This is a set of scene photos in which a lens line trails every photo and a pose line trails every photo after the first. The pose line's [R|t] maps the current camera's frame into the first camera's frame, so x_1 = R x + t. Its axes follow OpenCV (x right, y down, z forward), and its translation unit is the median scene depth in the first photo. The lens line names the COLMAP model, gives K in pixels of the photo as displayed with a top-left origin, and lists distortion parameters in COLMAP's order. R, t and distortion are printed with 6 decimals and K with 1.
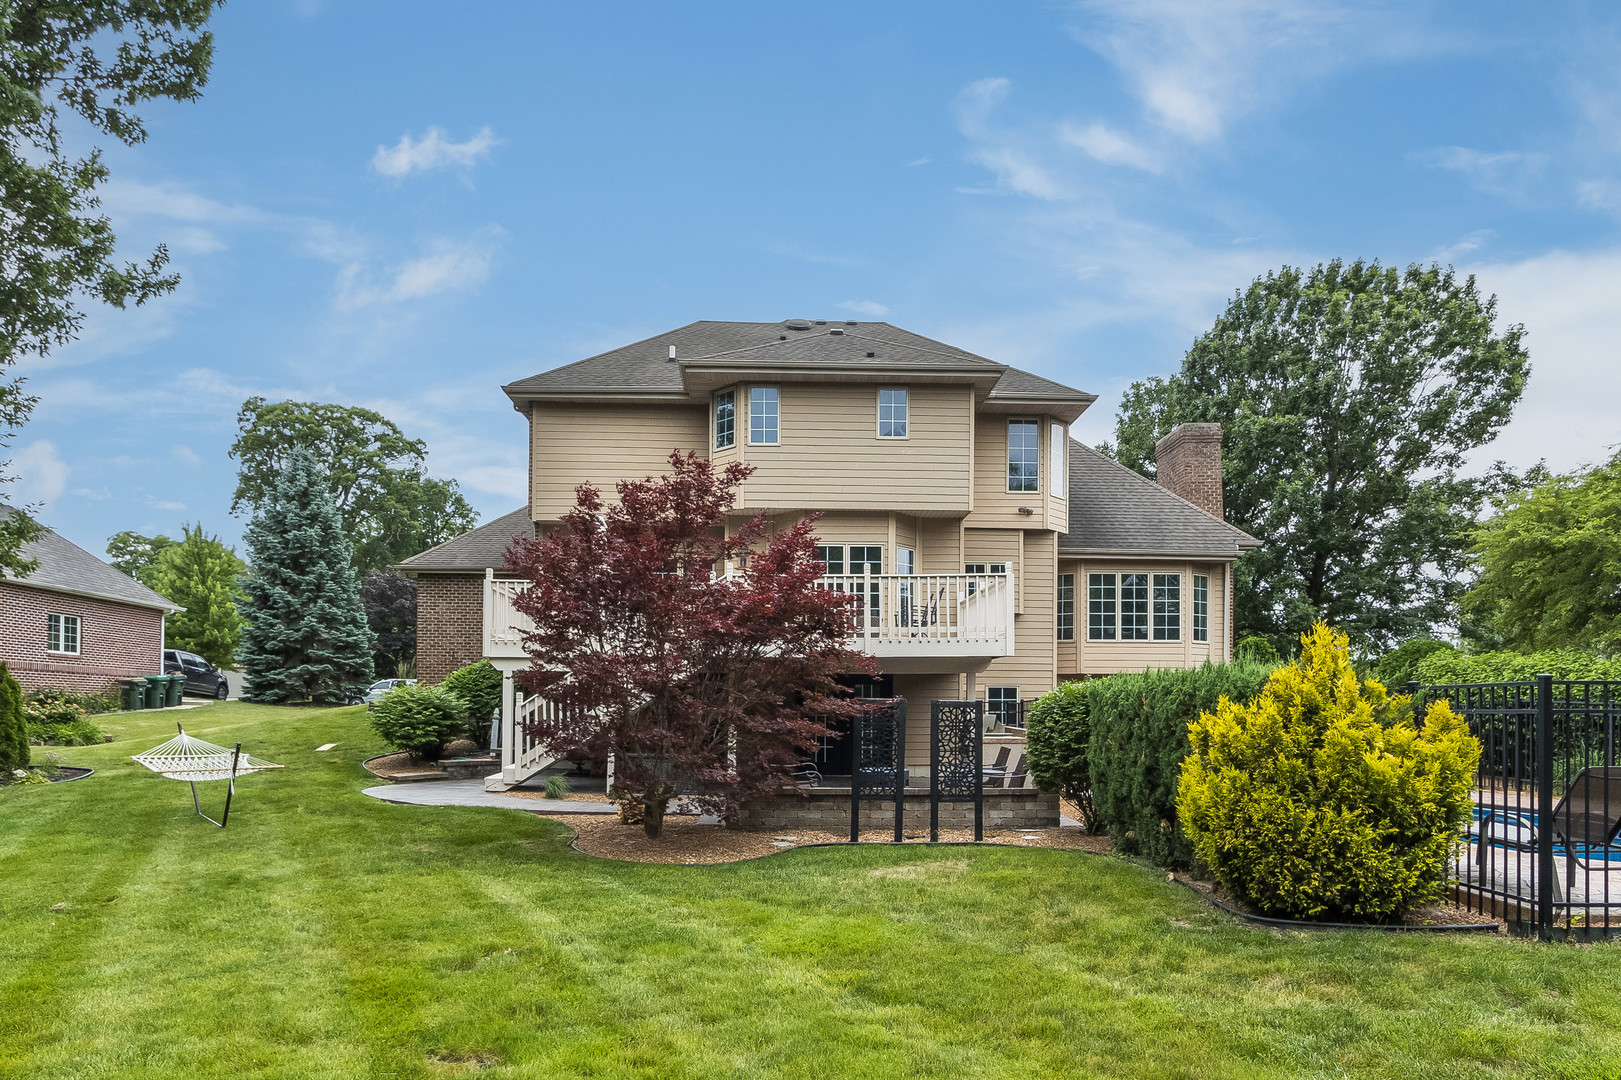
lens RADIAL K [[1002.0, 0, 815.2], [0, 1002.0, 669.4], [0, 0, 1]] dist [0.011364, 0.000629]
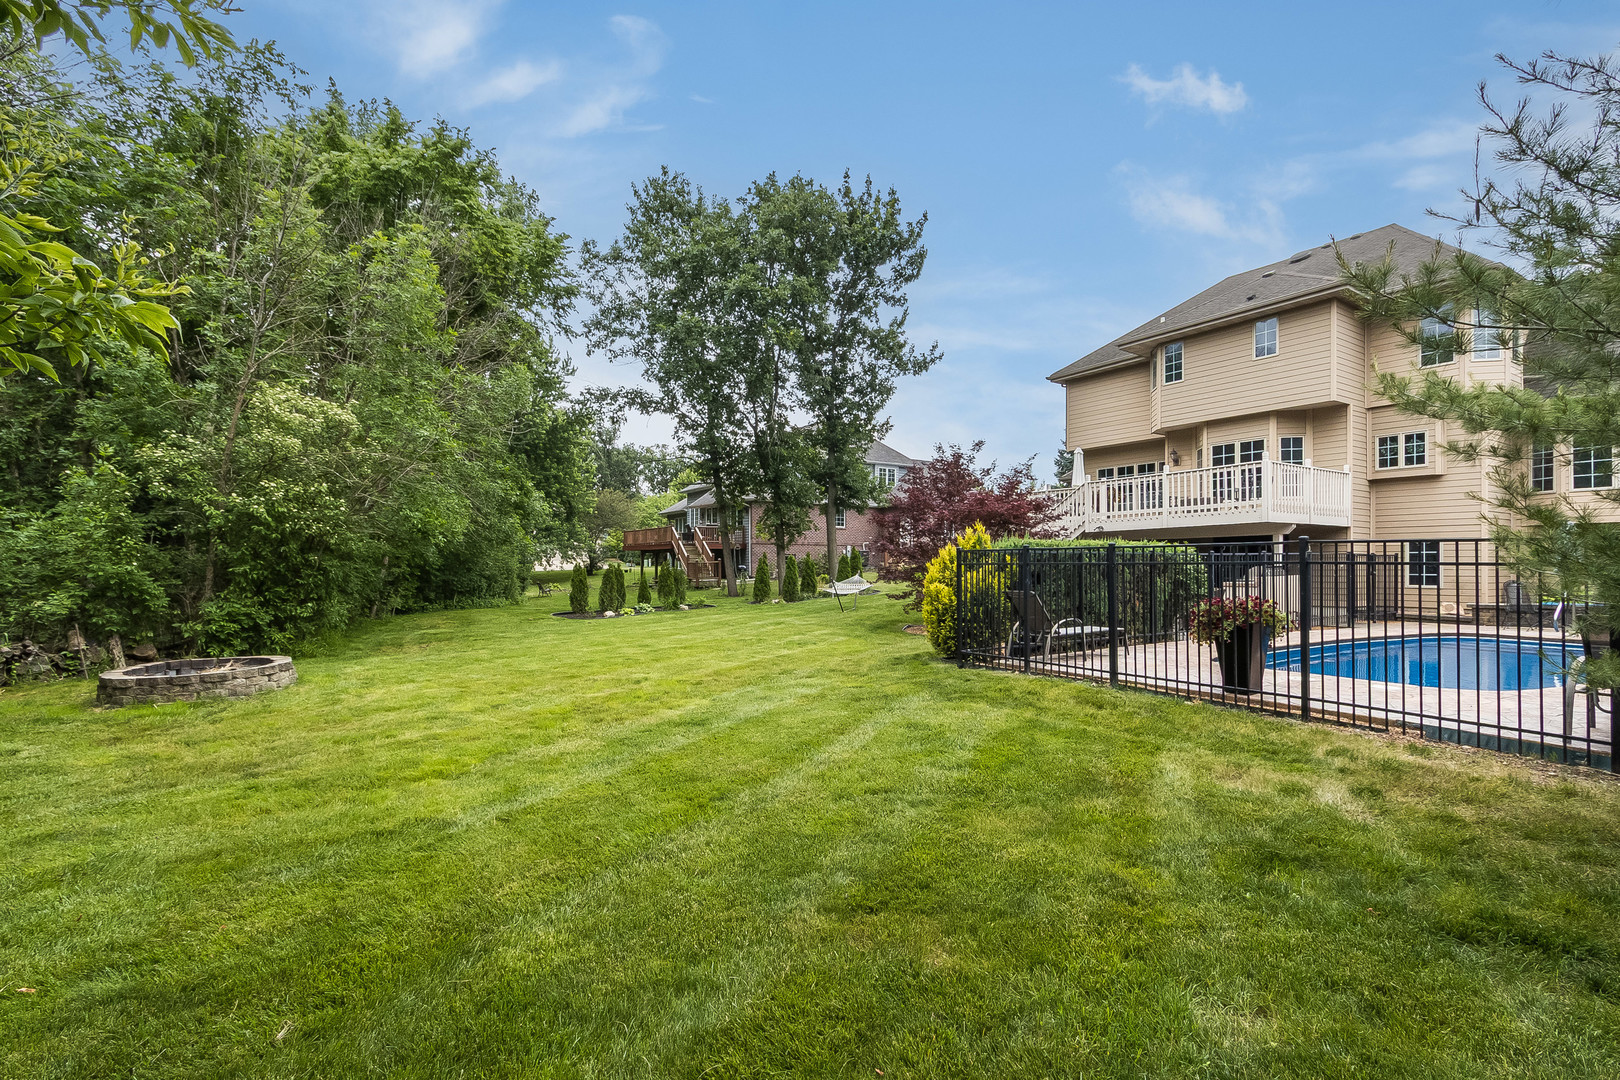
lens RADIAL K [[735.1, 0, 815.7], [0, 735.1, 553.9], [0, 0, 1]] dist [0.014581, 0.000834]
pose [[0.535525, -0.014876, -0.844389, 0.529366], [0.038586, 0.999232, 0.006868, 0.000668], [0.843638, -0.036259, 0.535687, -0.037452]]
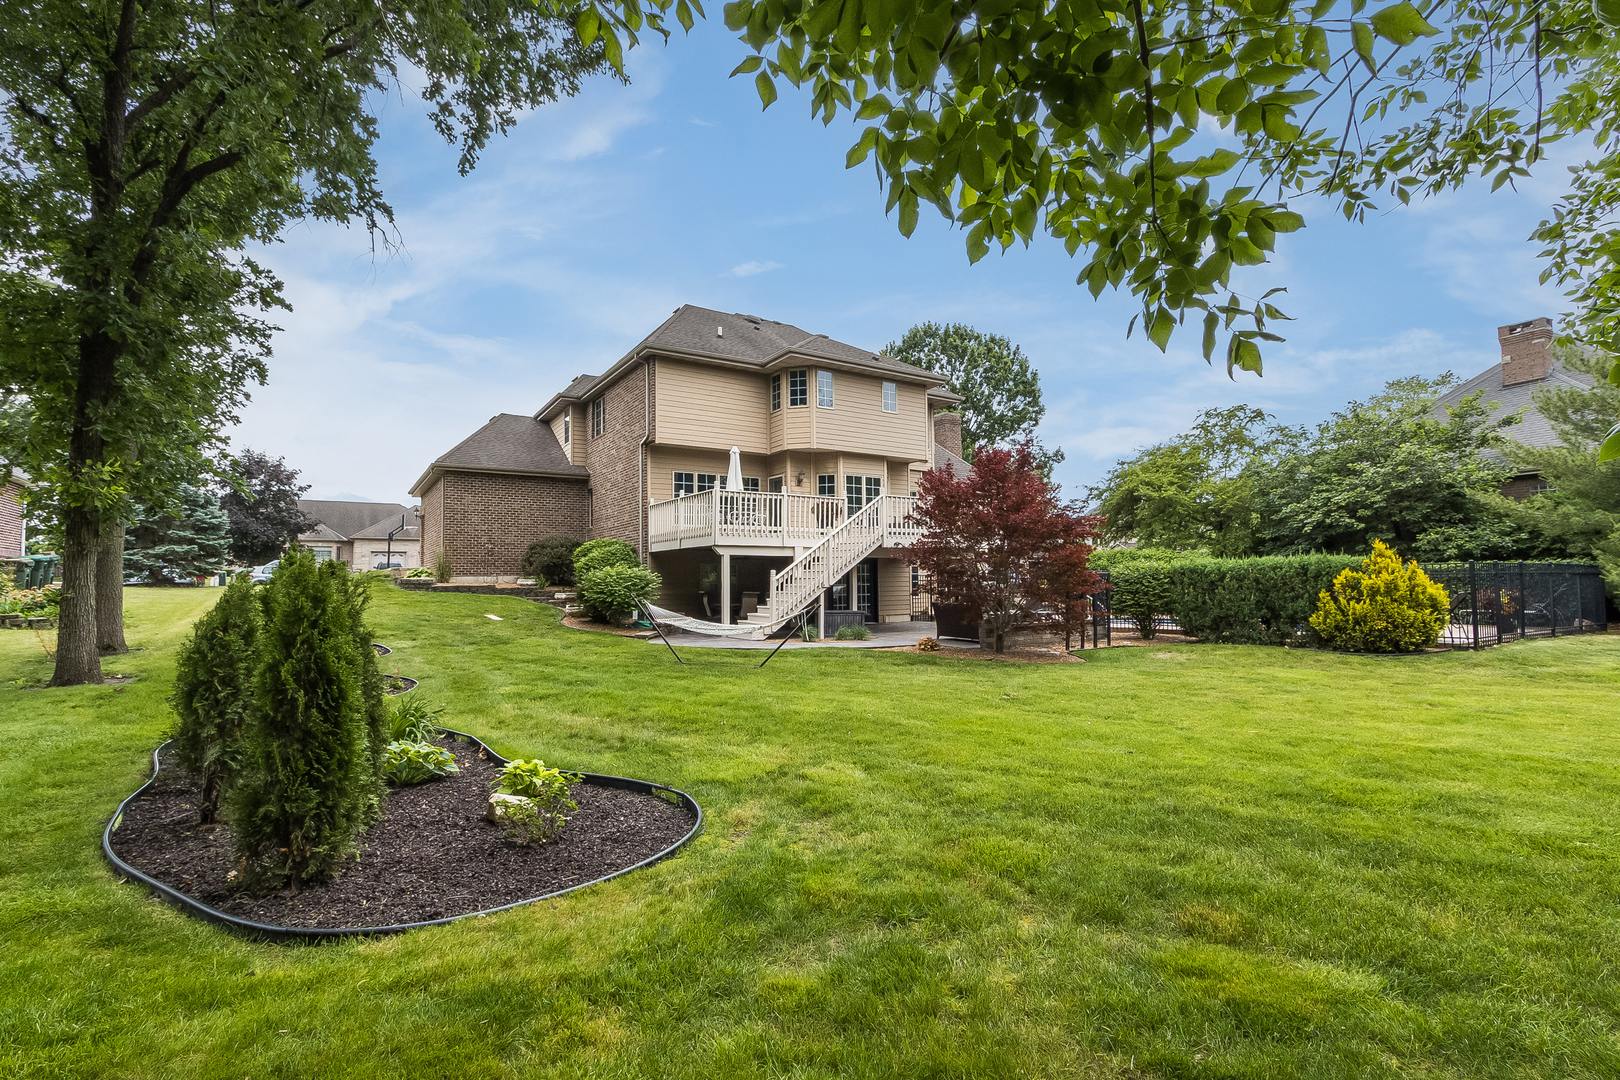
lens RADIAL K [[735.1, 0, 808.6], [0, 735.1, 543.3], [0, 0, 1]] dist [0.014581, 0.000834]
pose [[0.864715, 0.013554, 0.502079, -0.572431], [-0.007285, 0.999869, -0.014447, -0.000245], [-0.502209, 0.008835, 0.864701, 0.036197]]
